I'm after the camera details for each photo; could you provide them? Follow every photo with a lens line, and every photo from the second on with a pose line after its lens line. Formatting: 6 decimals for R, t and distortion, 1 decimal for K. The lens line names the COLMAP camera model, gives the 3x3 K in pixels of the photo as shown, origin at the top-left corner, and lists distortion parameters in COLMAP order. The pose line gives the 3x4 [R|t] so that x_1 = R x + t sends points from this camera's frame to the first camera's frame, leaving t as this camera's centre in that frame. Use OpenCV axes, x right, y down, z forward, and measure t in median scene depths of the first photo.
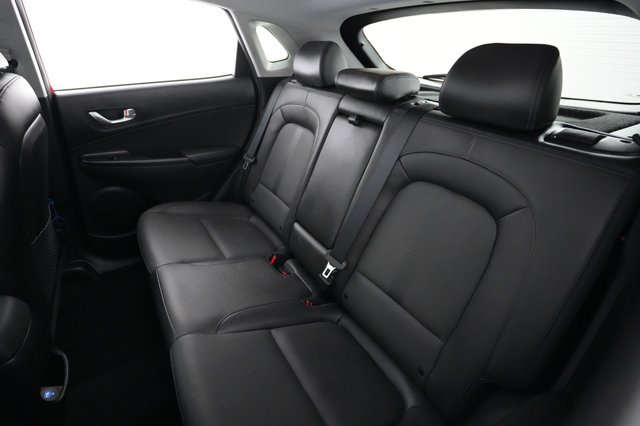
lens RADIAL K [[306.2, 0, 320.0], [0, 306.2, 213.0], [0, 0, 1]] dist [-0.001928, -0.000307]
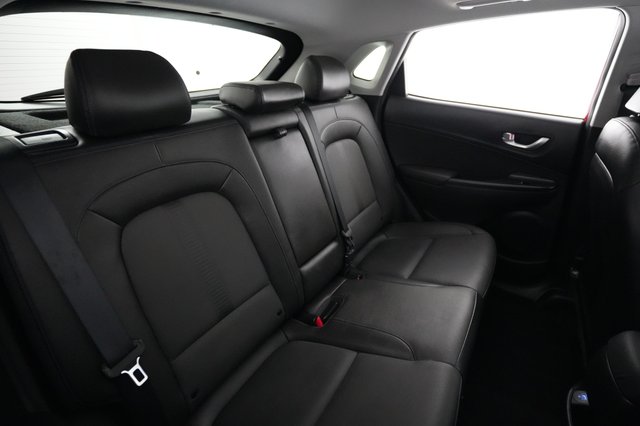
lens RADIAL K [[313.4, 0, 320.0], [0, 313.4, 213.0], [0, 0, 1]] dist [0.002796, 0.000484]
pose [[-0.408659, -0.430377, 0.804843, -0.714258], [0.414963, 0.697808, 0.583840, -0.546691], [-0.812898, 0.572572, -0.106575, 0.950879]]
